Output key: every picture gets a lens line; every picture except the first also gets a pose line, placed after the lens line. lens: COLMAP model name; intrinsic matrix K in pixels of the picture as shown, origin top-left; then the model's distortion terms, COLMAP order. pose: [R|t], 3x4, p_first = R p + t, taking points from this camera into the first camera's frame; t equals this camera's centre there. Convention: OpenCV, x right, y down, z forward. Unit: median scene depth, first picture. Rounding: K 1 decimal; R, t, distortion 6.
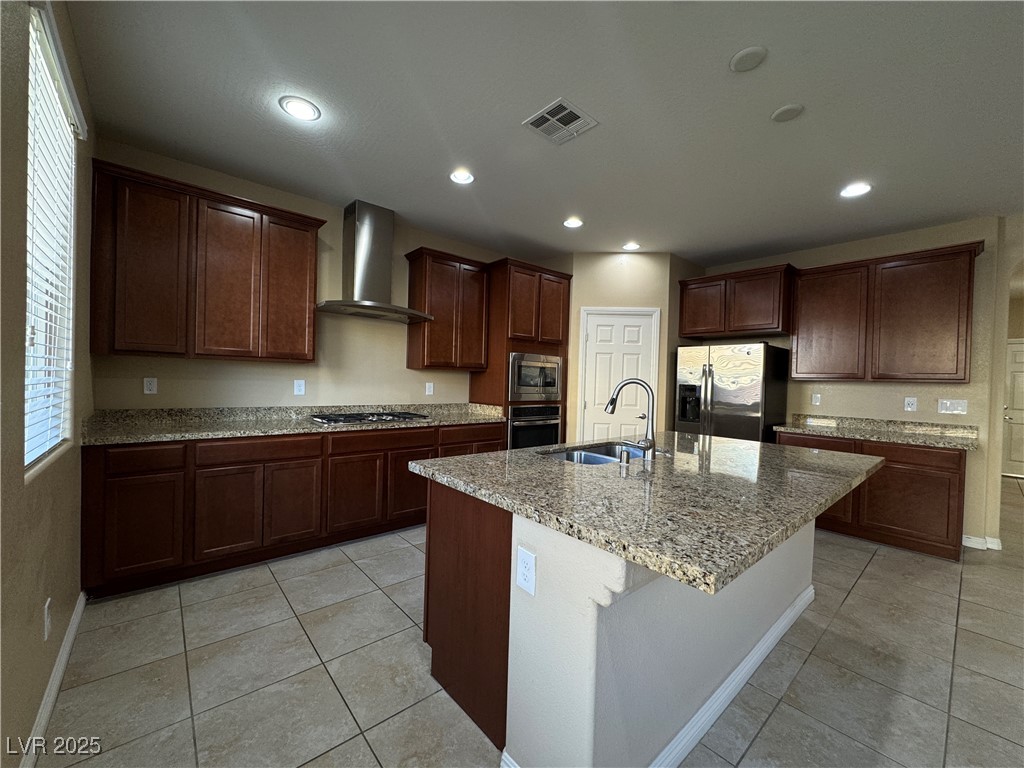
lens RADIAL K [[408.0, 0, 512.8], [0, 408.0, 385.2], [0, 0, 1]] dist [0.000820, -0.000226]
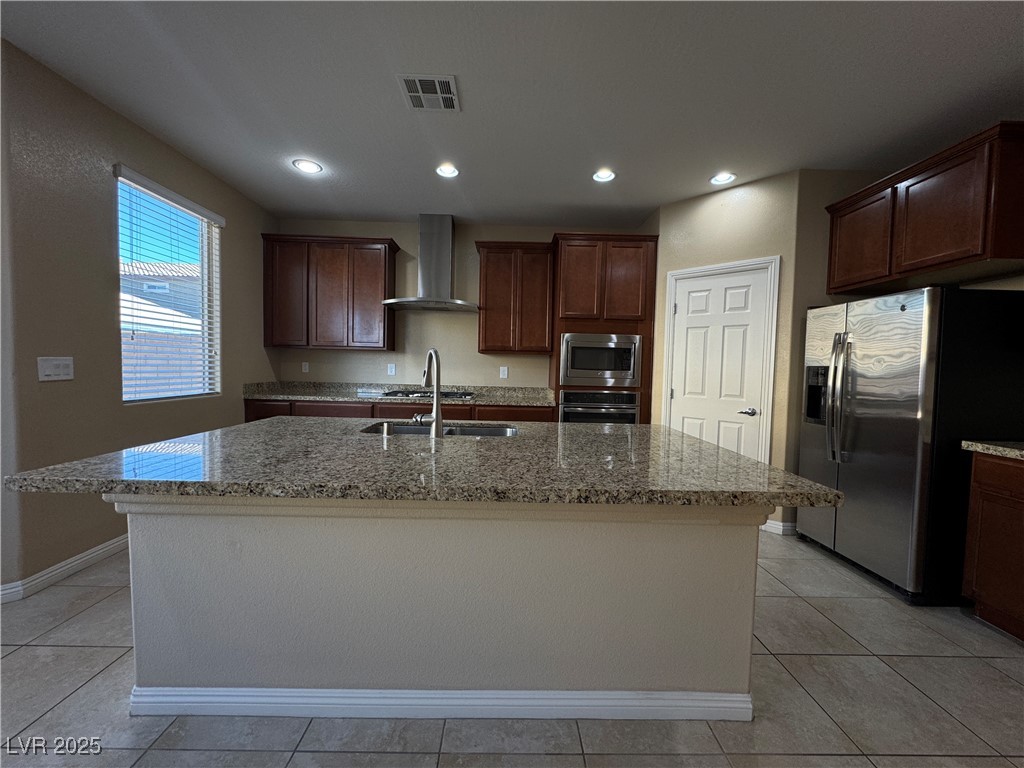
lens RADIAL K [[408.0, 0, 513.7], [0, 408.0, 385.4], [0, 0, 1]] dist [0.000820, -0.000226]
pose [[0.765412, 0.020050, -0.643229, 0.525224], [-0.010691, 0.999773, 0.018442, 0.023908], [0.643452, -0.007239, 0.765452, 0.211183]]
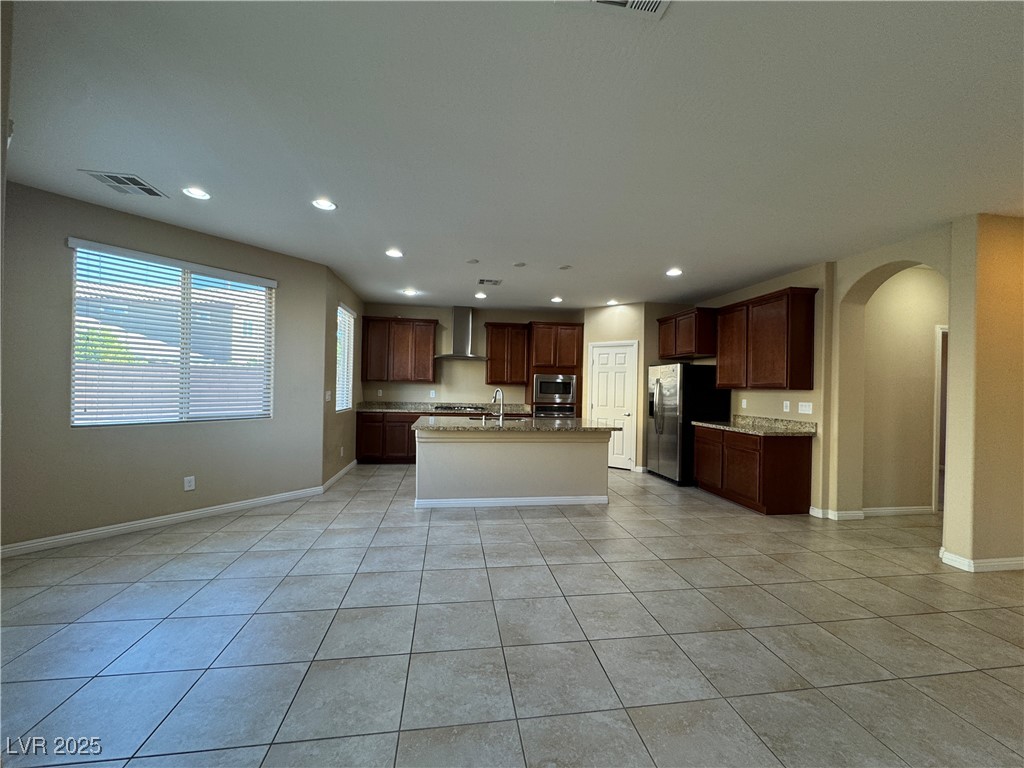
lens RADIAL K [[408.0, 0, 513.6], [0, 408.0, 386.3], [0, 0, 1]] dist [0.000820, -0.000226]
pose [[0.846816, -0.011716, -0.531757, 0.859583], [-0.004102, 0.999584, -0.028555, 0.021046], [0.531870, 0.026362, 0.846415, -0.531878]]
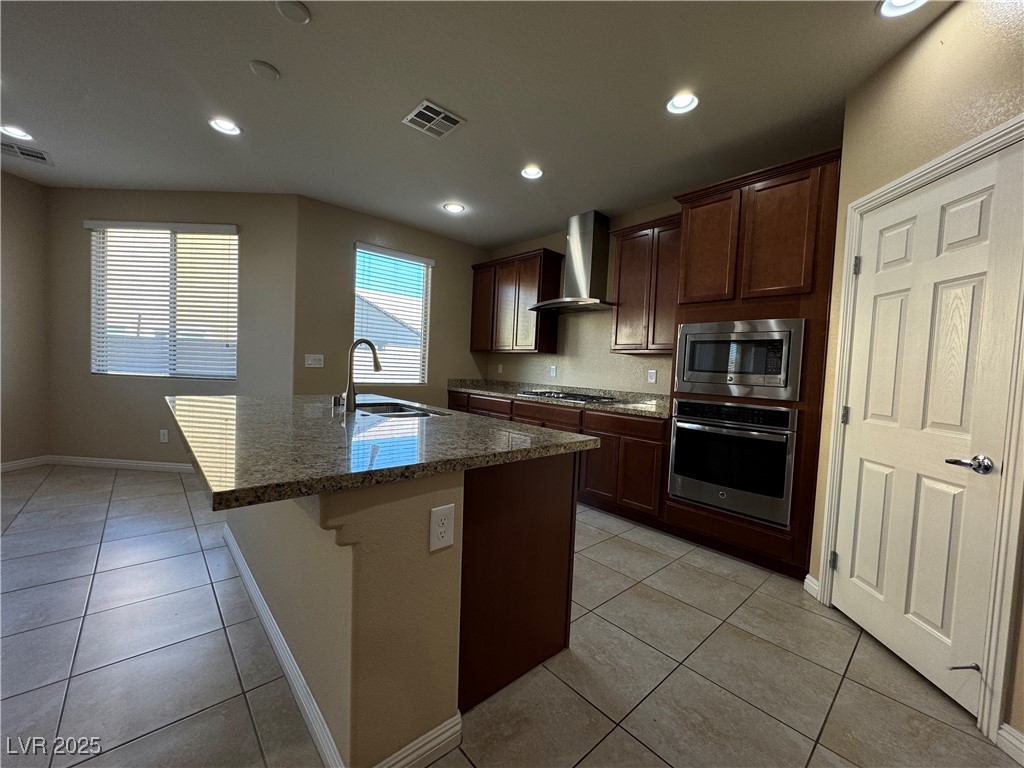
lens RADIAL K [[408.0, 0, 513.7], [0, 408.0, 387.0], [0, 0, 1]] dist [0.000820, -0.000226]
pose [[0.023670, 0.018934, -0.999540, 0.723033], [-0.058911, 0.998110, 0.017512, 0.035618], [0.997983, 0.058469, 0.024741, 0.706618]]
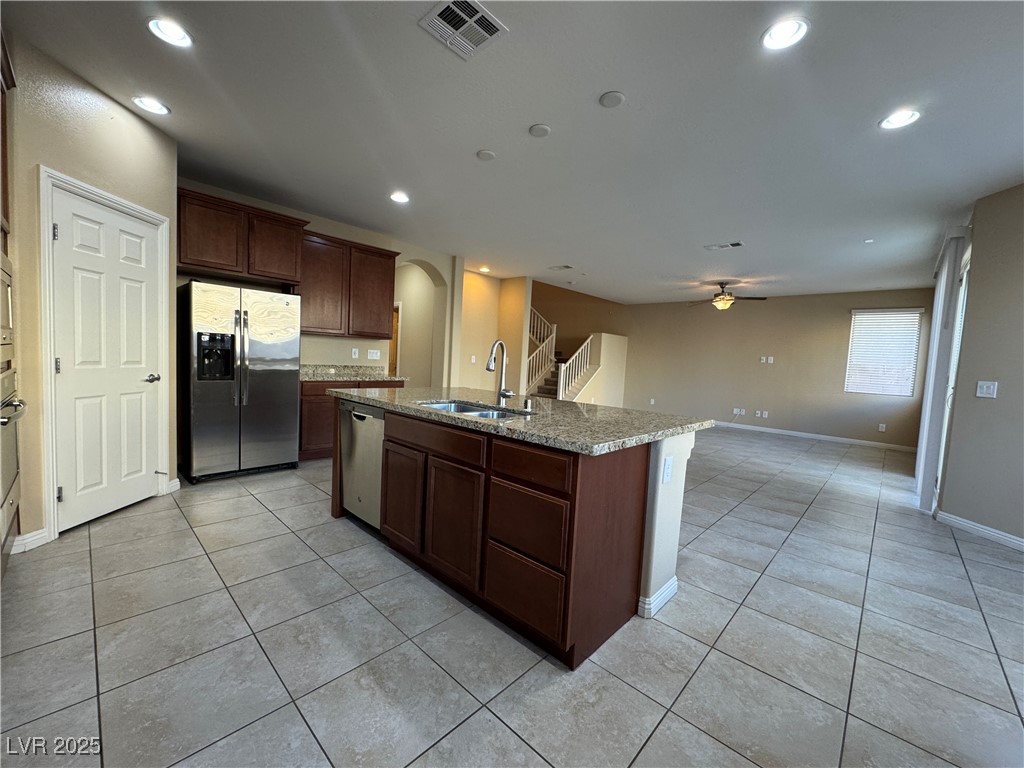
lens RADIAL K [[408.0, 0, 511.3], [0, 408.0, 384.5], [0, 0, 1]] dist [0.000820, -0.000226]
pose [[-0.093512, -0.095892, 0.990989, -0.451273], [-0.040687, 0.994888, 0.092430, 0.000826], [-0.994786, -0.031677, -0.096936, 0.549624]]
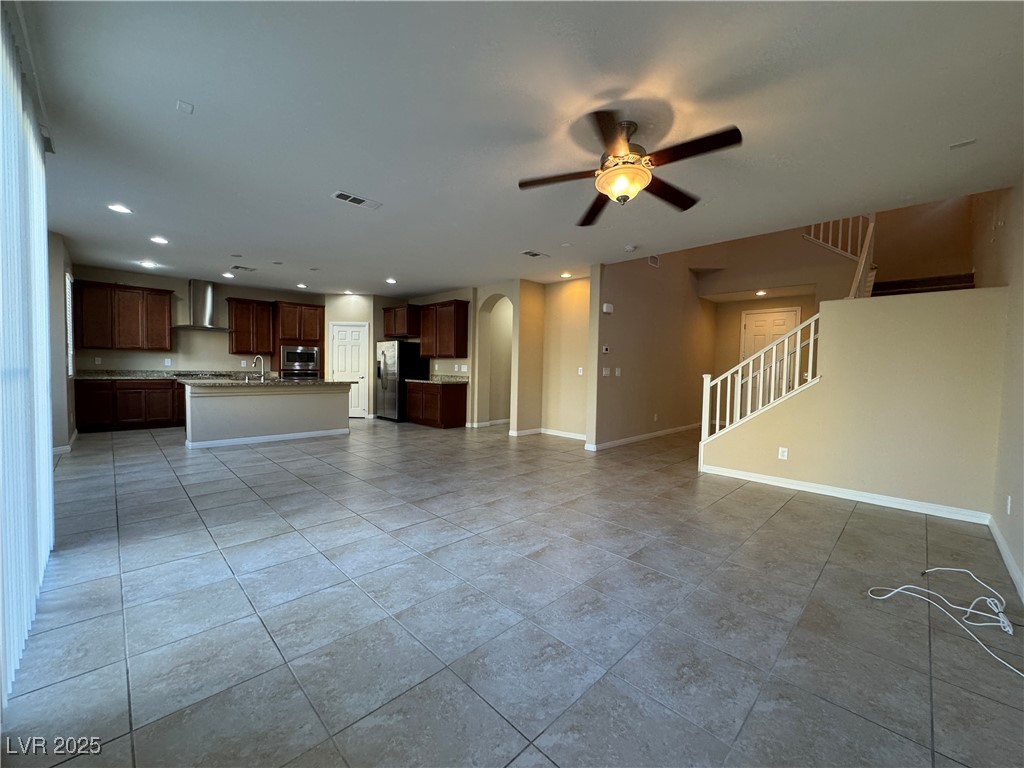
lens RADIAL K [[408.0, 0, 510.7], [0, 408.0, 383.8], [0, 0, 1]] dist [0.000820, -0.000226]
pose [[0.997991, -0.011479, 0.062308, 1.047823], [0.009747, 0.999560, 0.028029, 0.068266], [-0.062602, -0.027366, 0.997663, -1.175327]]
